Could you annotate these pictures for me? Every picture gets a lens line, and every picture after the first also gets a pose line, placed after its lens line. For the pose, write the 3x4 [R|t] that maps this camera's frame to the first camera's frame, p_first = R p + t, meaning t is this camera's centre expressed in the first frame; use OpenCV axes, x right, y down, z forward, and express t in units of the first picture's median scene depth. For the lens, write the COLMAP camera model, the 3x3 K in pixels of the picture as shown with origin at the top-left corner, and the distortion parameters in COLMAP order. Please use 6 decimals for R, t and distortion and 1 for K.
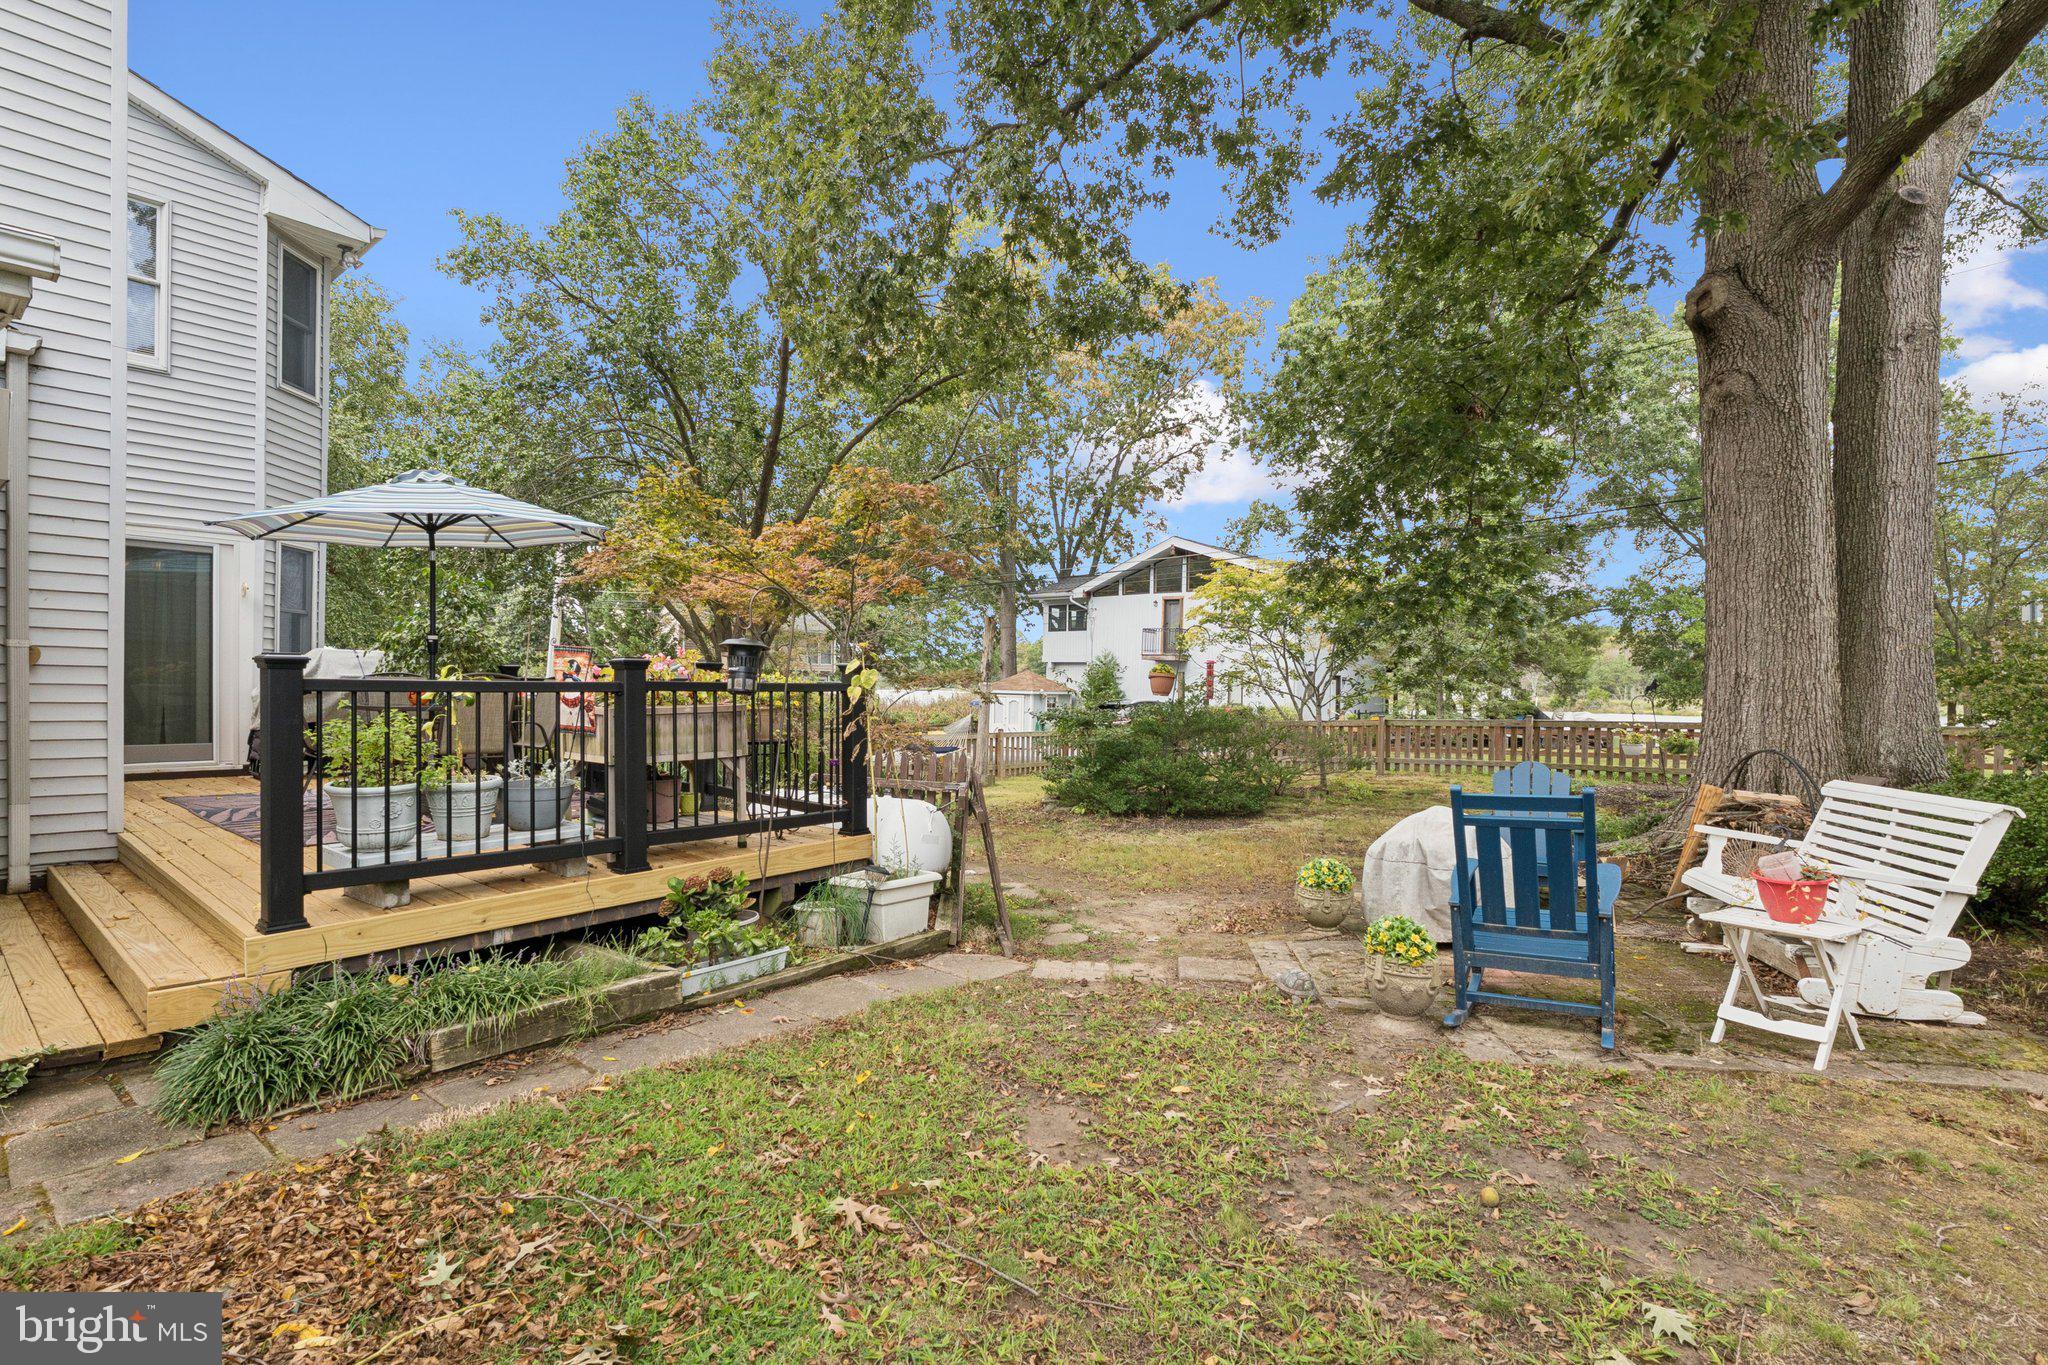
lens RADIAL K [[967.4, 0, 1021.2], [0, 967.4, 693.8], [0, 0, 1]] dist [-0.002288, -0.001030]
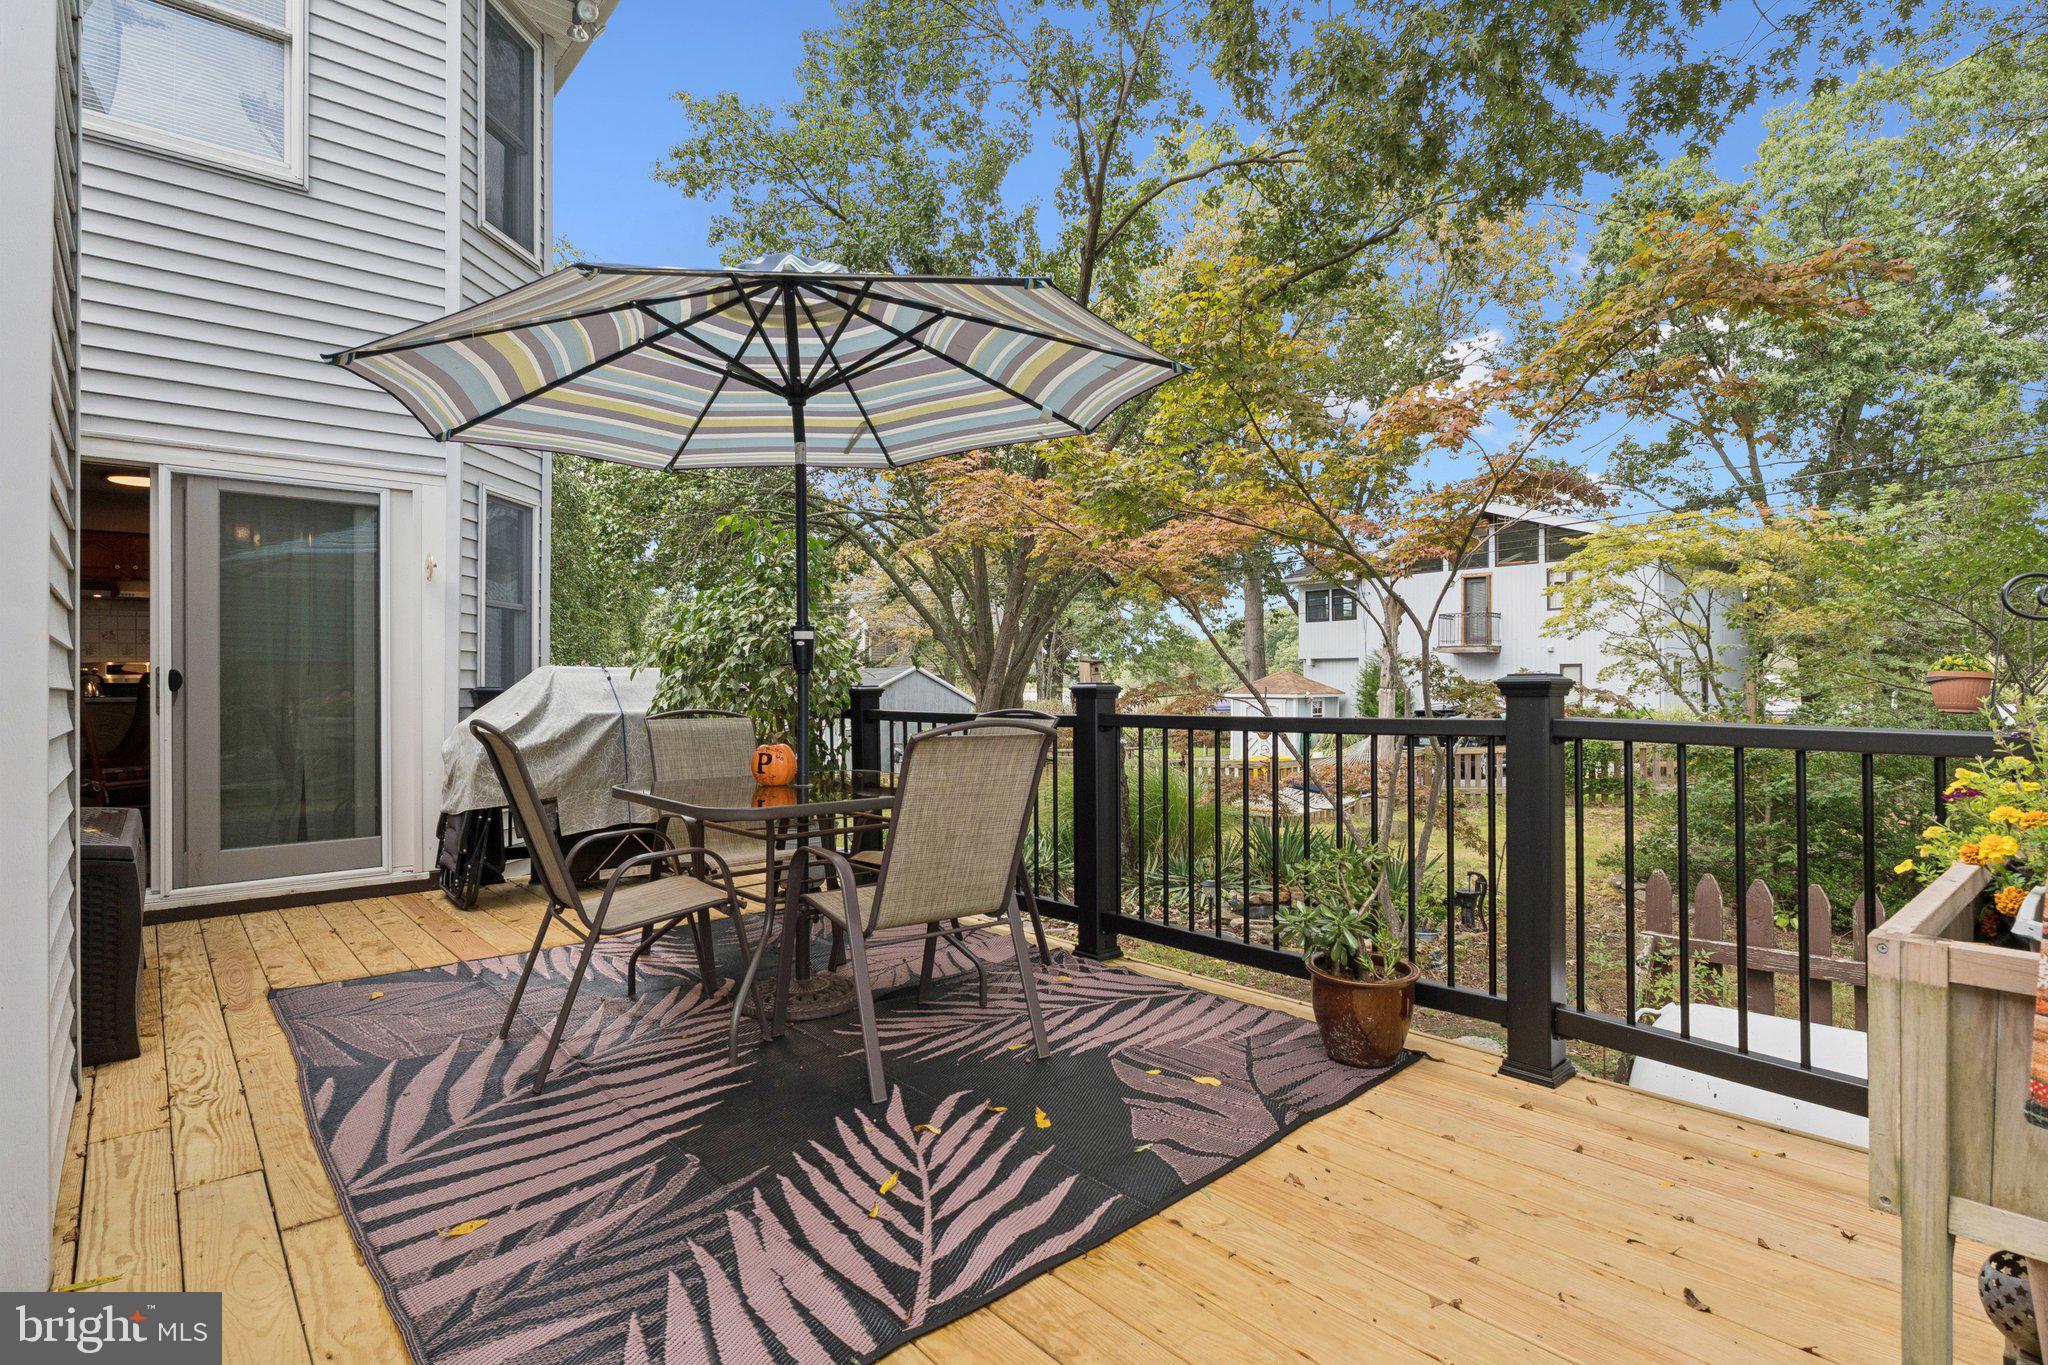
lens RADIAL K [[995.9, 0, 1013.0], [0, 995.9, 673.5], [0, 0, 1]] dist [-0.002799, -0.000411]
pose [[0.987075, -0.023722, -0.158492, -0.336021], [0.020384, 0.999536, -0.022653, -0.021710], [0.158956, 0.019129, 0.987100, 0.429117]]
